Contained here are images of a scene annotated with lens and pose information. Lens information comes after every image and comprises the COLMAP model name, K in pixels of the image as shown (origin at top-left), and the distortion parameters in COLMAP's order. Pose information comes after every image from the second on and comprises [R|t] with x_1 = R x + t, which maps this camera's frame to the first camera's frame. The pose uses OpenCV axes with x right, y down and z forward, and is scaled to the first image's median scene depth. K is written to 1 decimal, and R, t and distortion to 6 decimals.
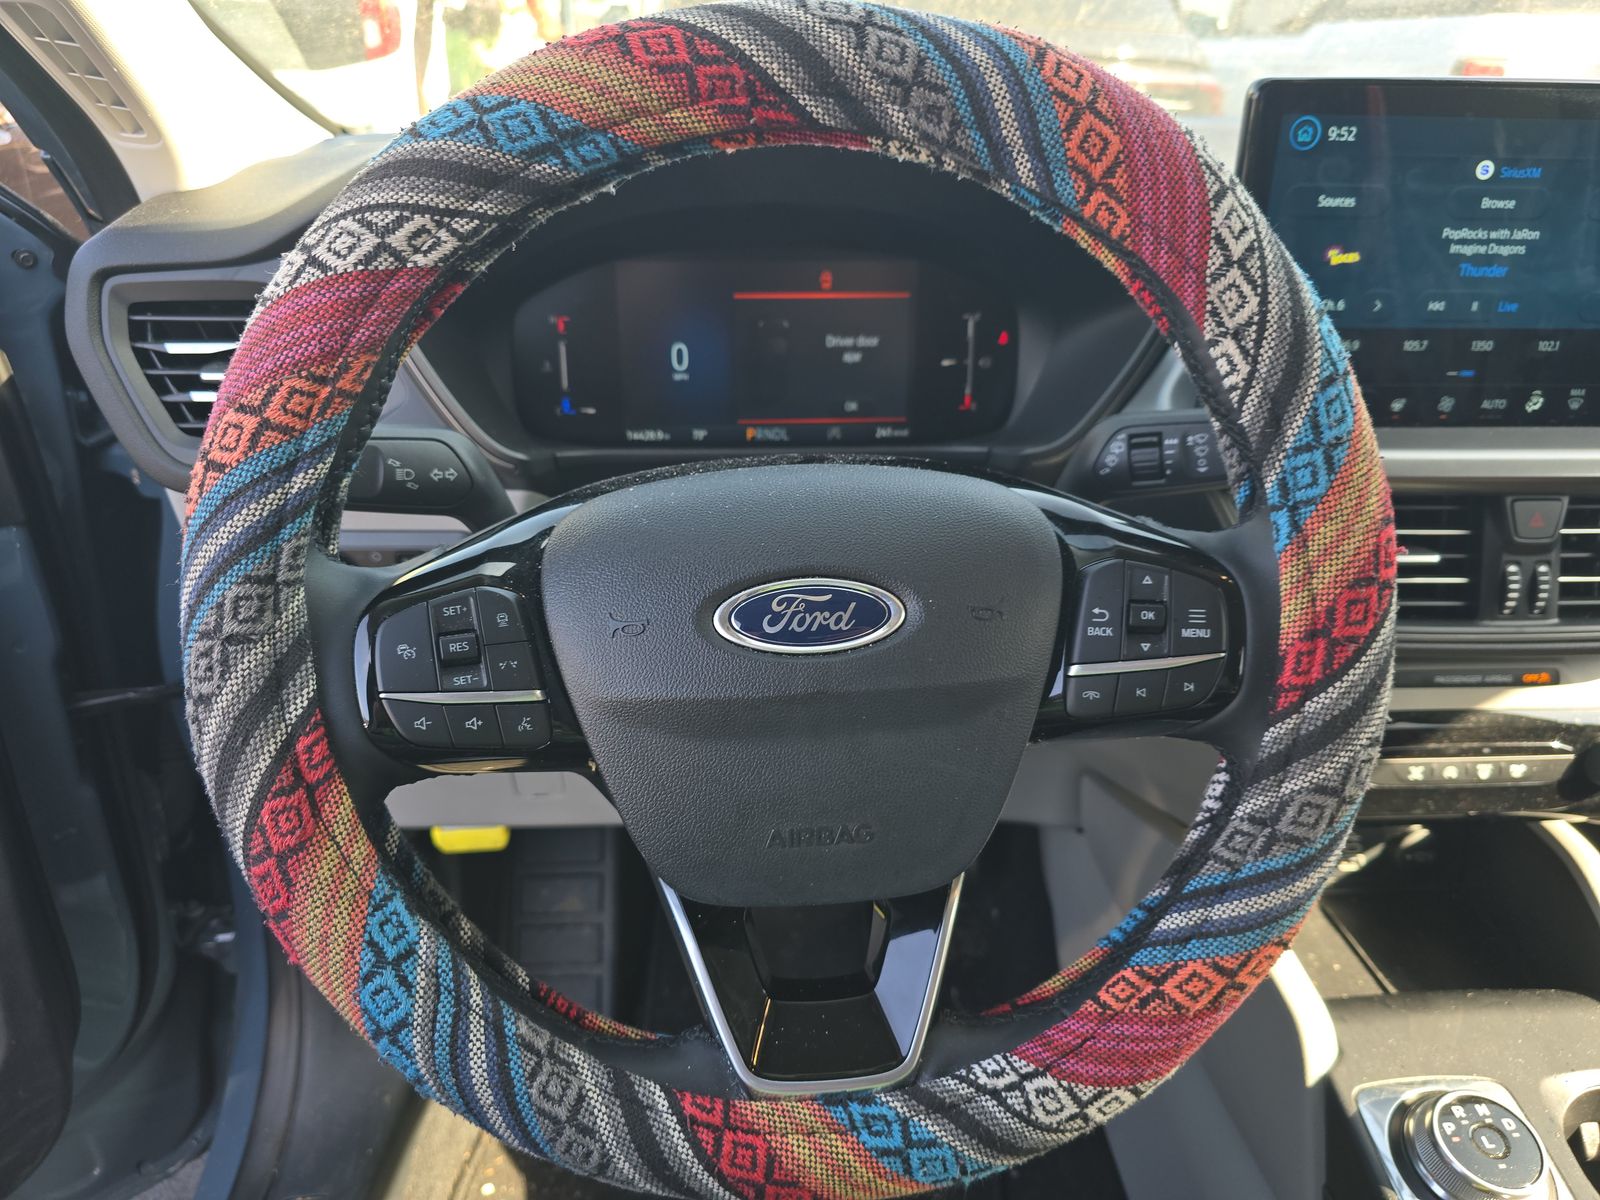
lens RADIAL K [[1078.9, 0, 803.7], [0, 1078.9, 605.6], [0, 0, 1]] dist [0.031780, -0.028385]
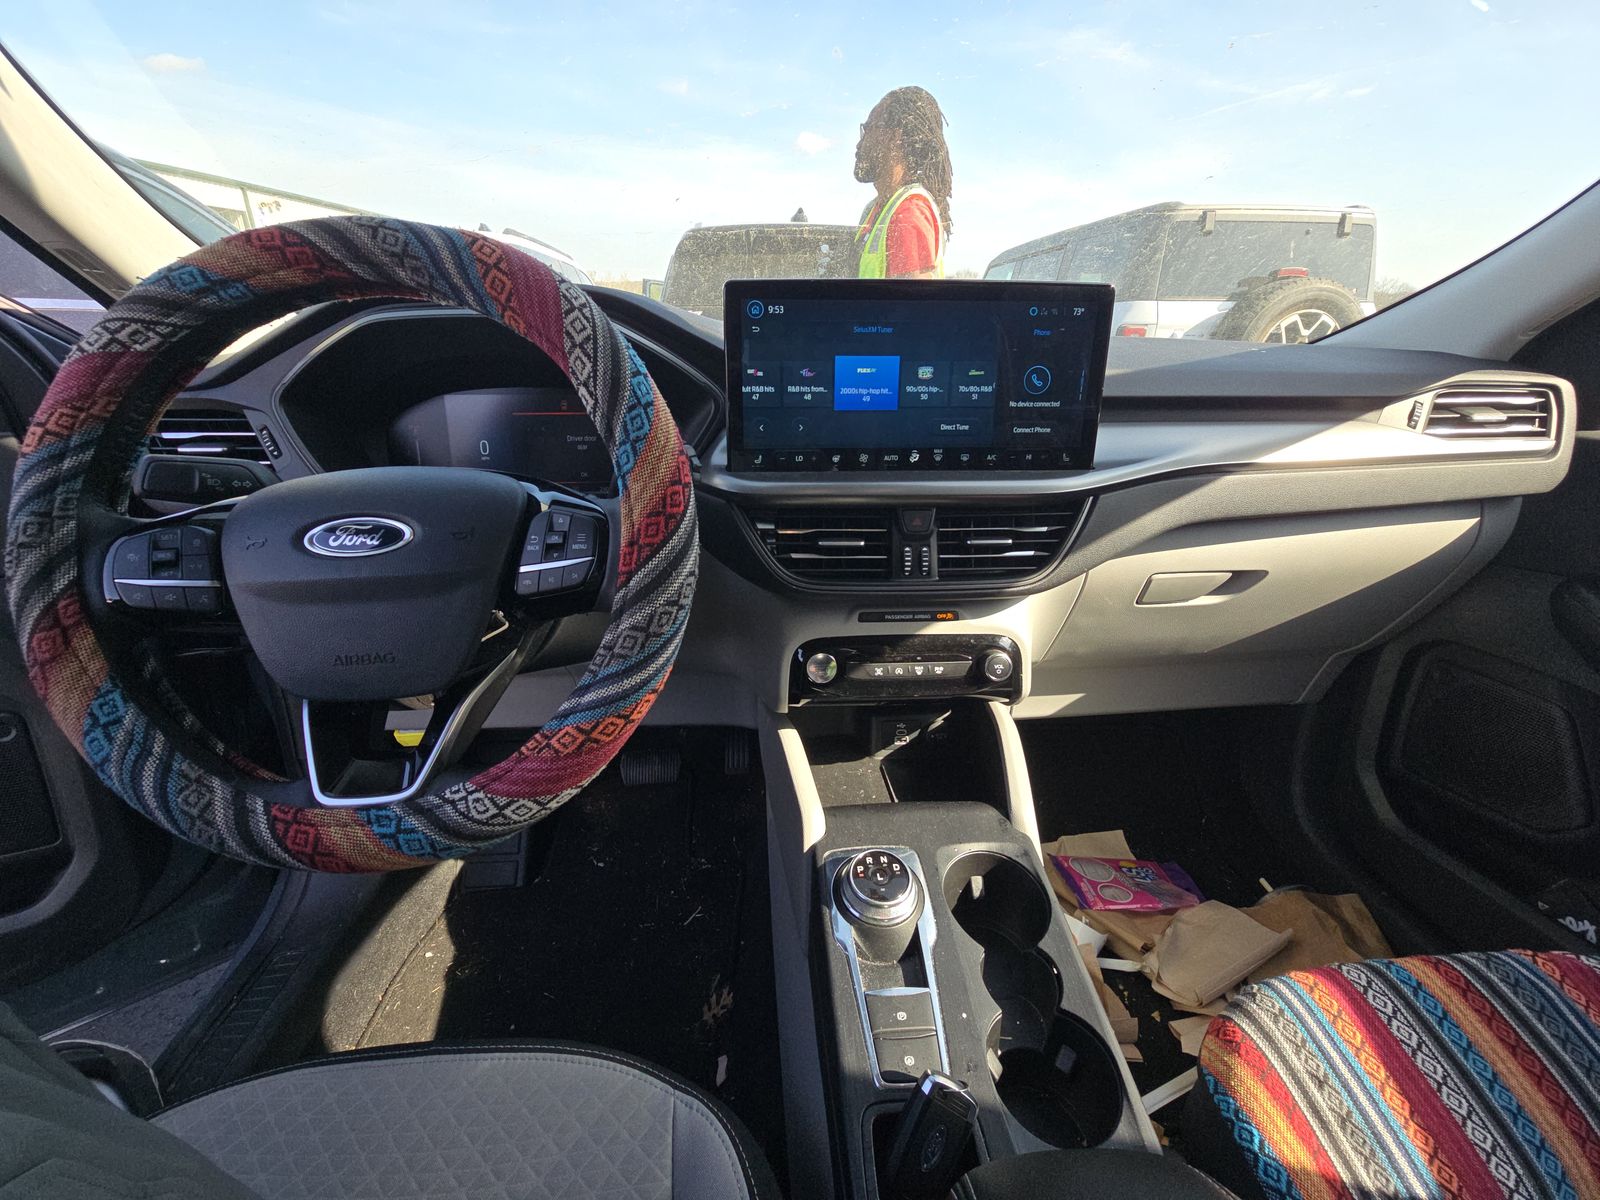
lens RADIAL K [[650.3, 0, 804.1], [0, 650.3, 601.1], [0, 0, 1]] dist [0.008552, -0.003462]
pose [[0.999887, -0.011680, -0.009468, 0.777379], [0.010792, 0.995984, -0.088878, 0.226597], [0.010468, 0.088766, 0.995998, -0.083786]]
